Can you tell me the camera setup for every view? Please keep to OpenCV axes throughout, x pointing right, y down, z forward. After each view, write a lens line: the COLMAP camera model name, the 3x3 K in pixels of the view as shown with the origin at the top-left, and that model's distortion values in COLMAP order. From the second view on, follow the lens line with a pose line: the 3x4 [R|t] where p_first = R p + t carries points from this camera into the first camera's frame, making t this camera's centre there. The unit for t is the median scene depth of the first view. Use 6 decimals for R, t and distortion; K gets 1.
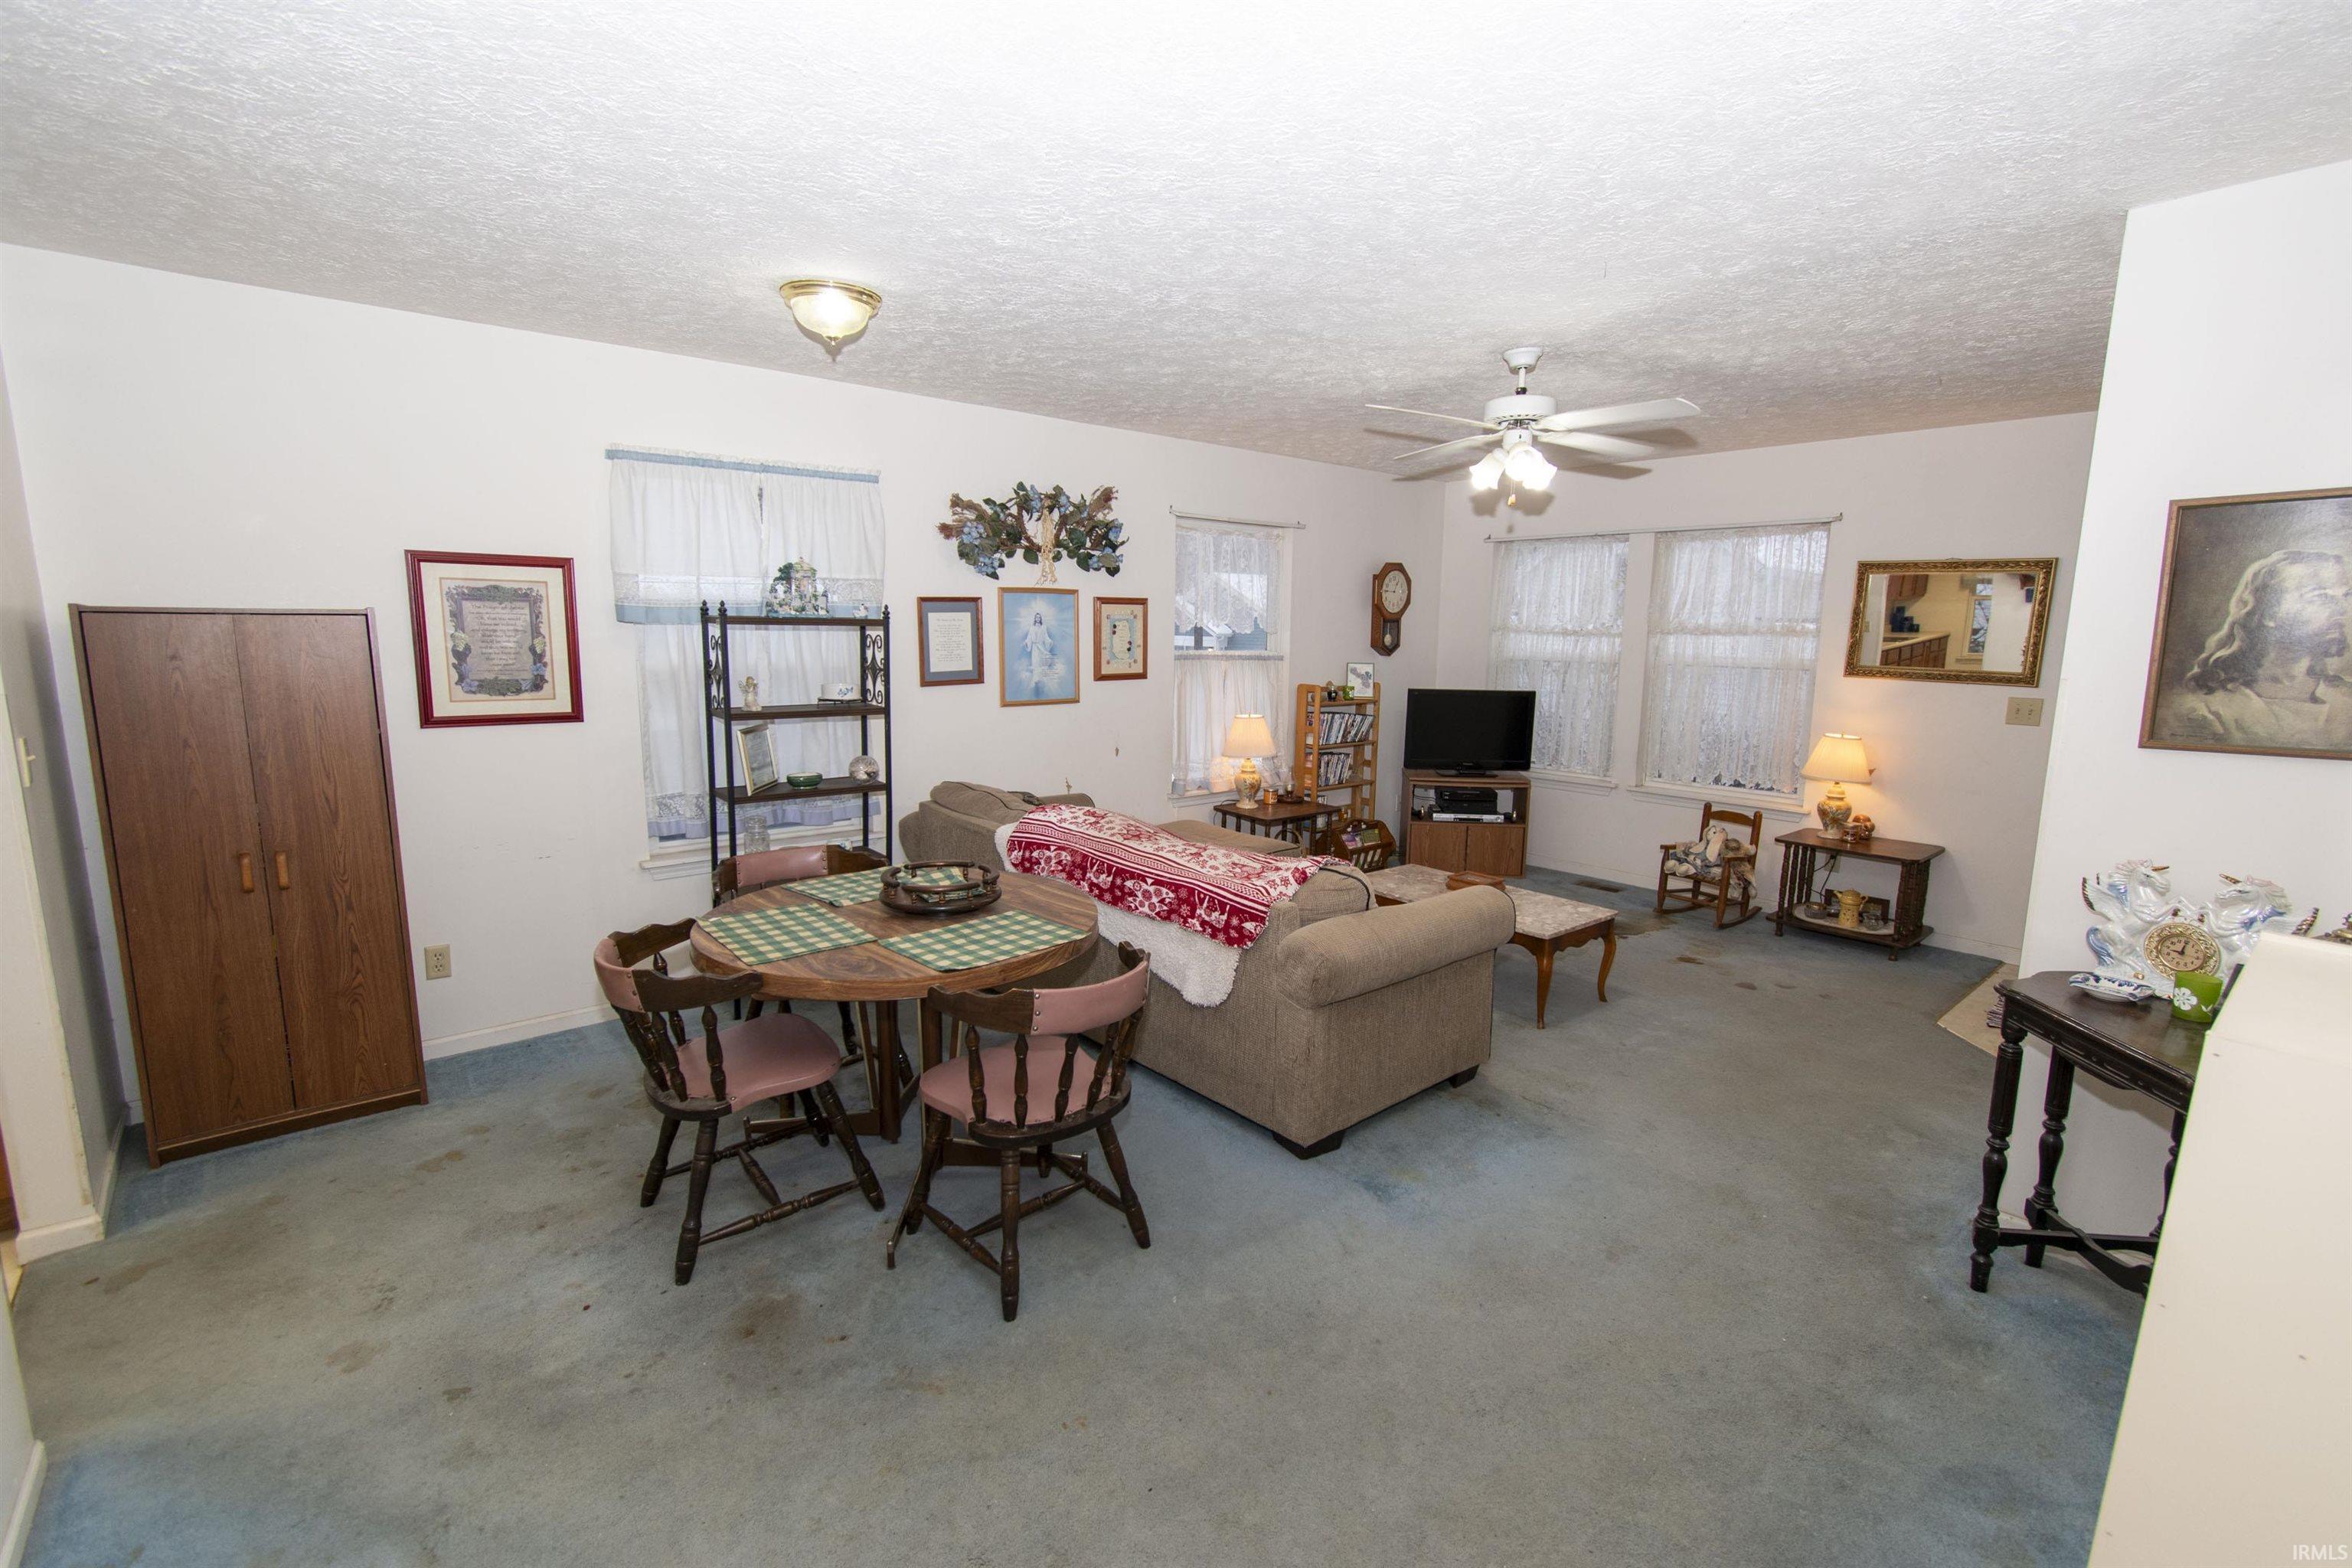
lens RADIAL K [[1037.7, 0, 1176.6], [0, 1037.7, 785.6], [0, 0, 1]] dist [0.001799, -0.001461]
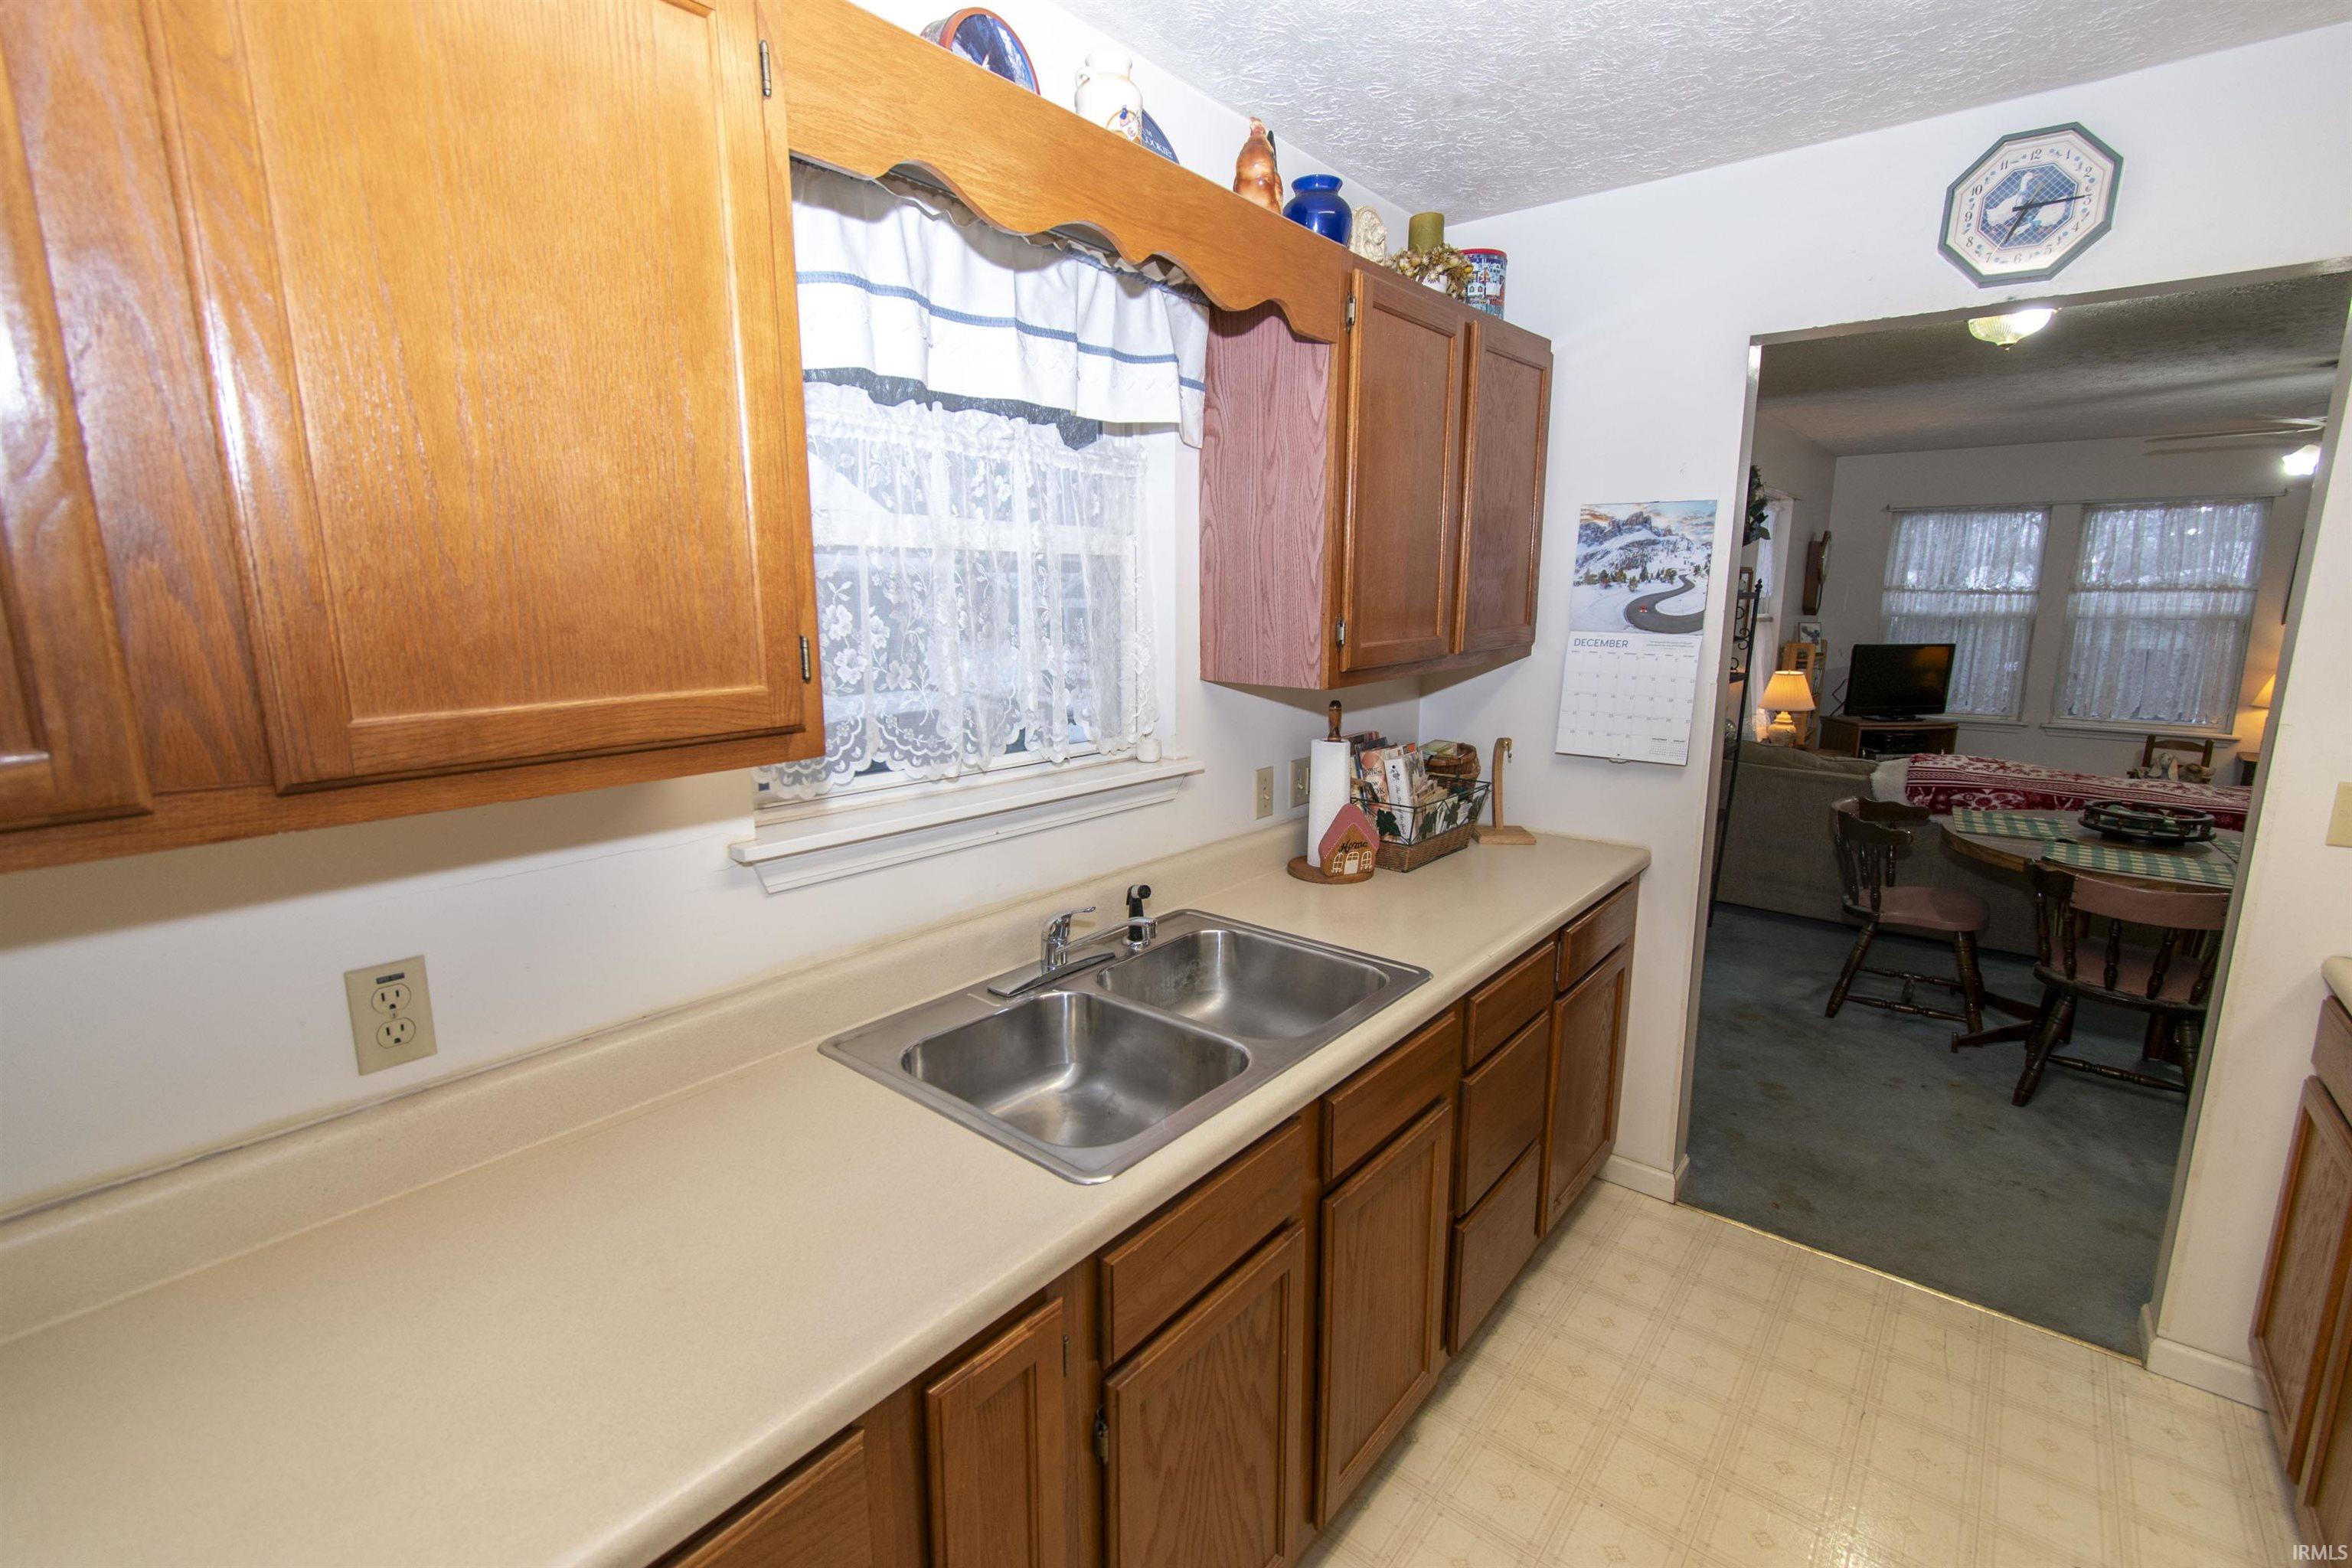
lens RADIAL K [[1037.7, 0, 1169.3], [0, 1037.7, 788.7], [0, 0, 1]] dist [0.001799, -0.001461]
pose [[0.985978, -0.048948, 0.159536, -1.293655], [0.042148, 0.998064, 0.045735, -0.036838], [-0.161466, -0.038369, 0.986132, 0.008076]]
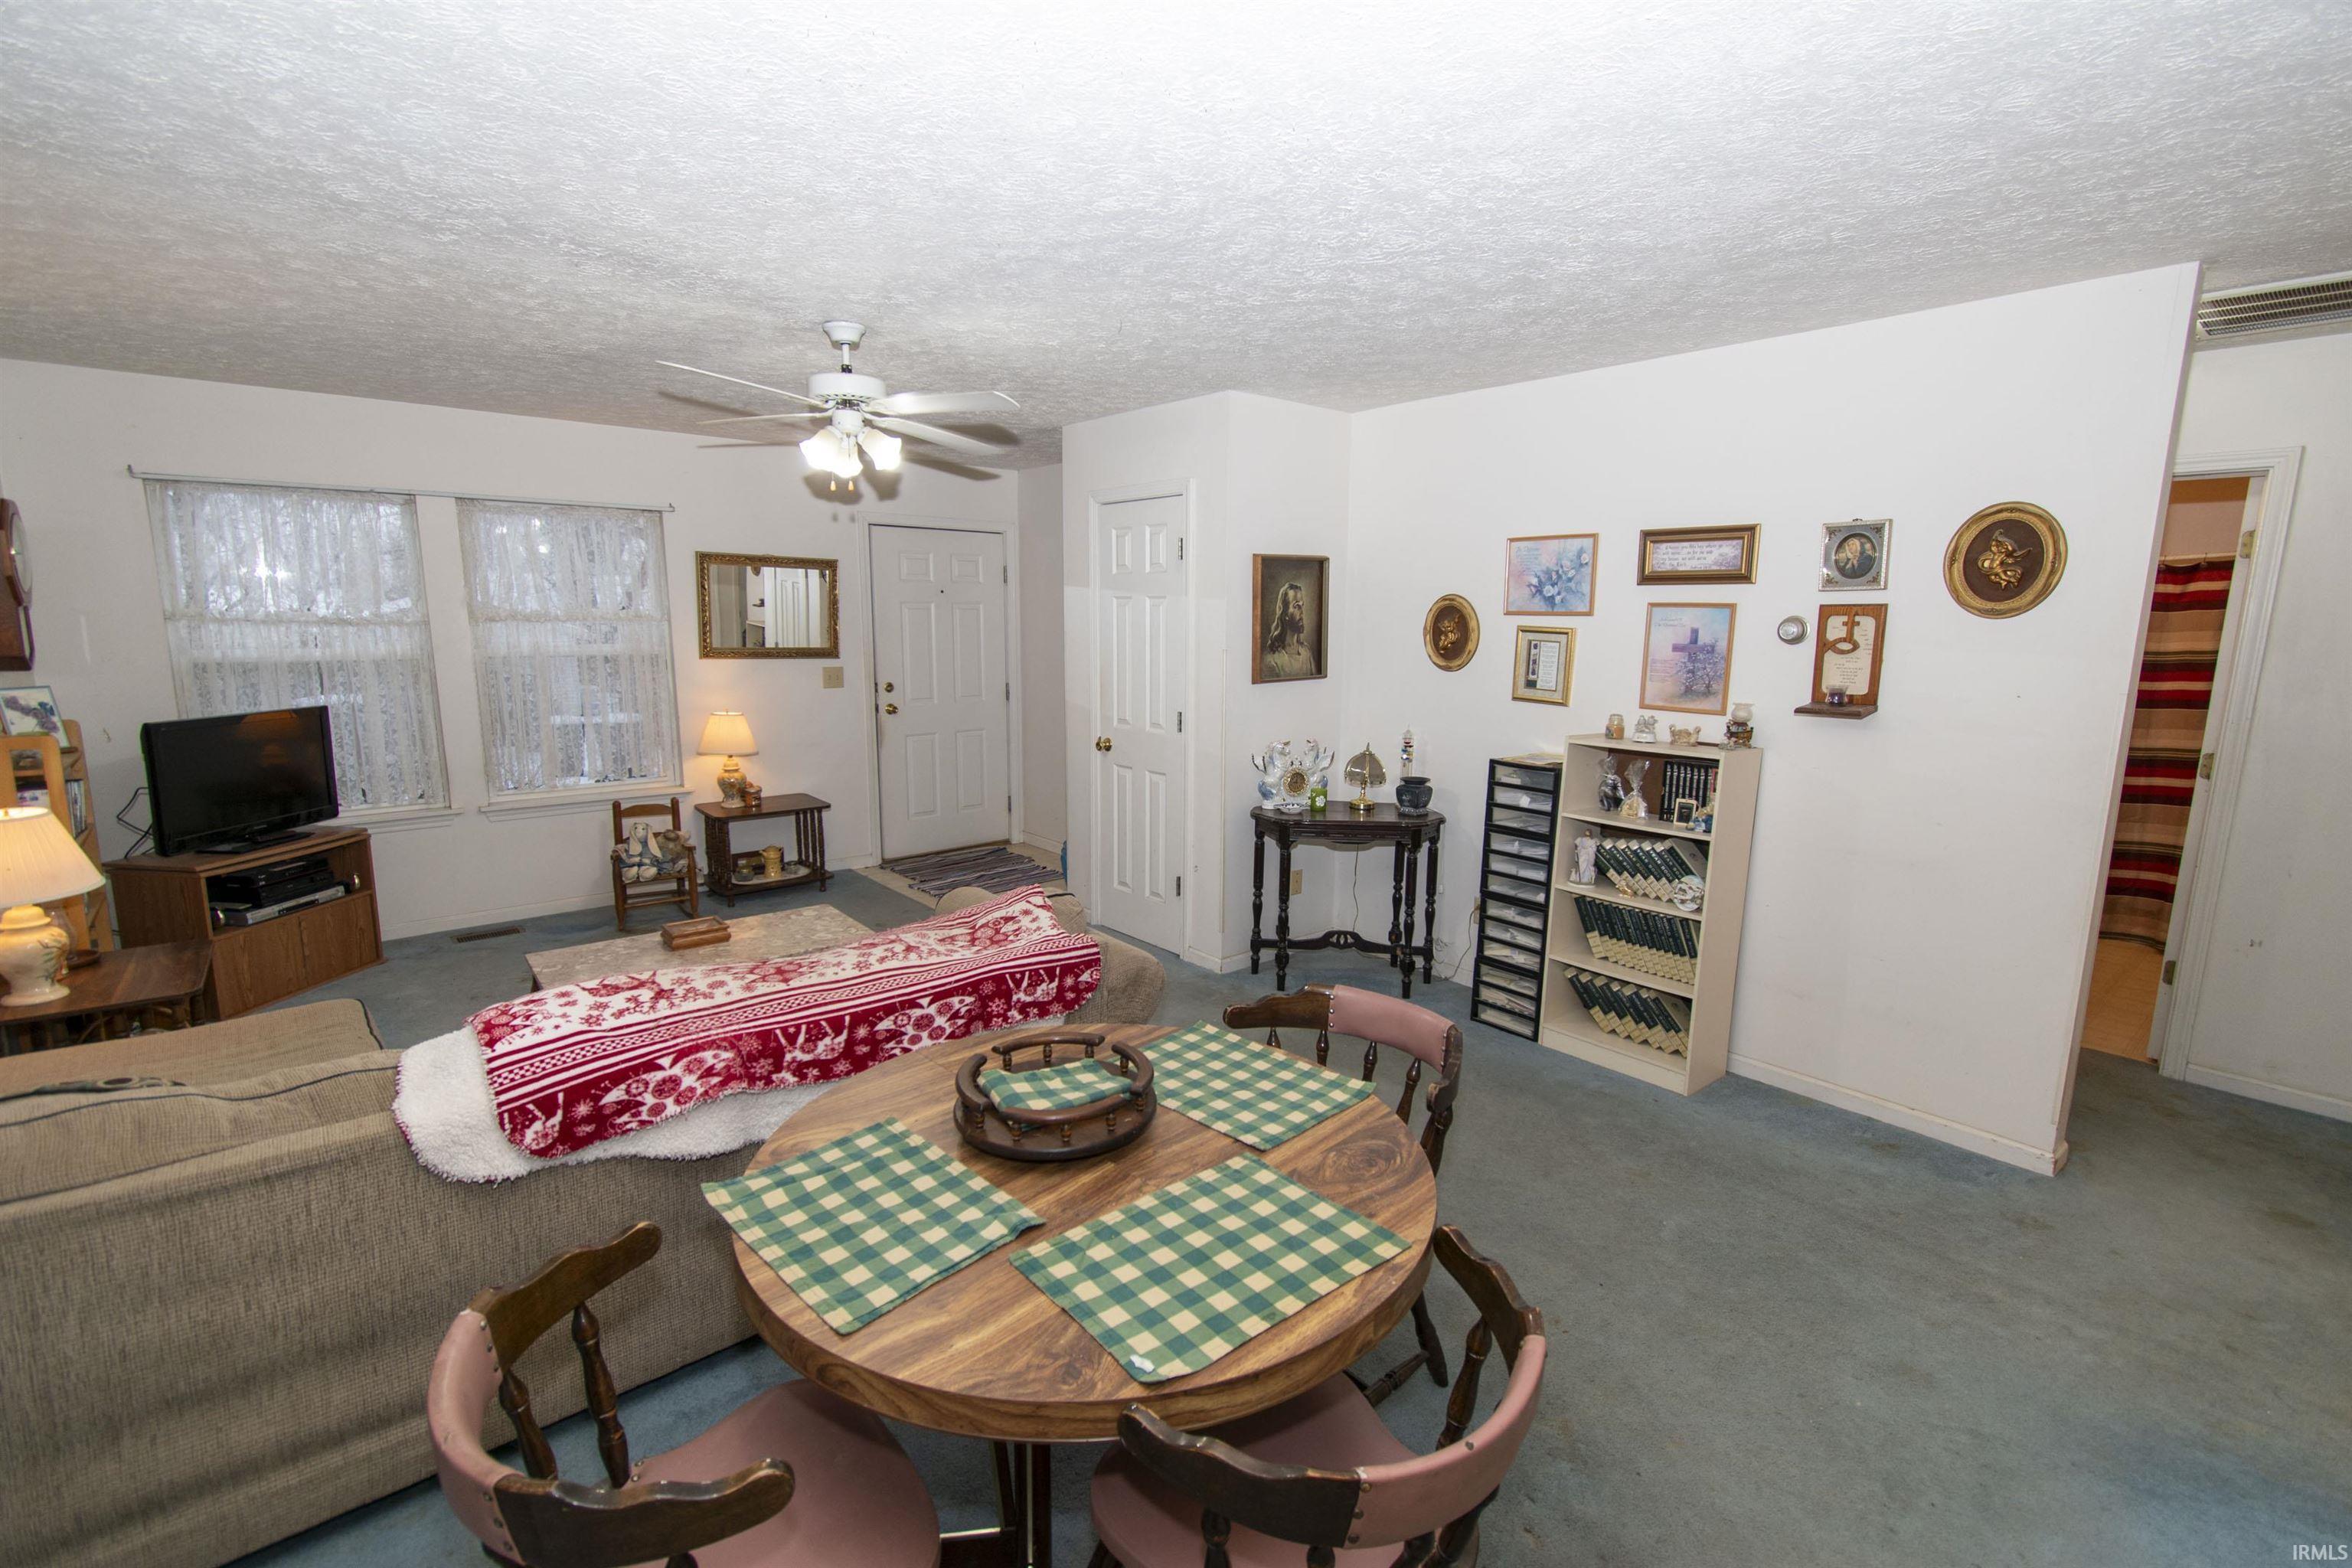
lens RADIAL K [[1037.7, 0, 1181.1], [0, 1037.7, 788.5], [0, 0, 1]] dist [0.001799, -0.001461]
pose [[0.005472, -0.181038, 0.983461, -0.664409], [0.146270, 0.973043, 0.178306, -0.142912], [-0.989230, 0.142876, 0.031805, 0.754451]]
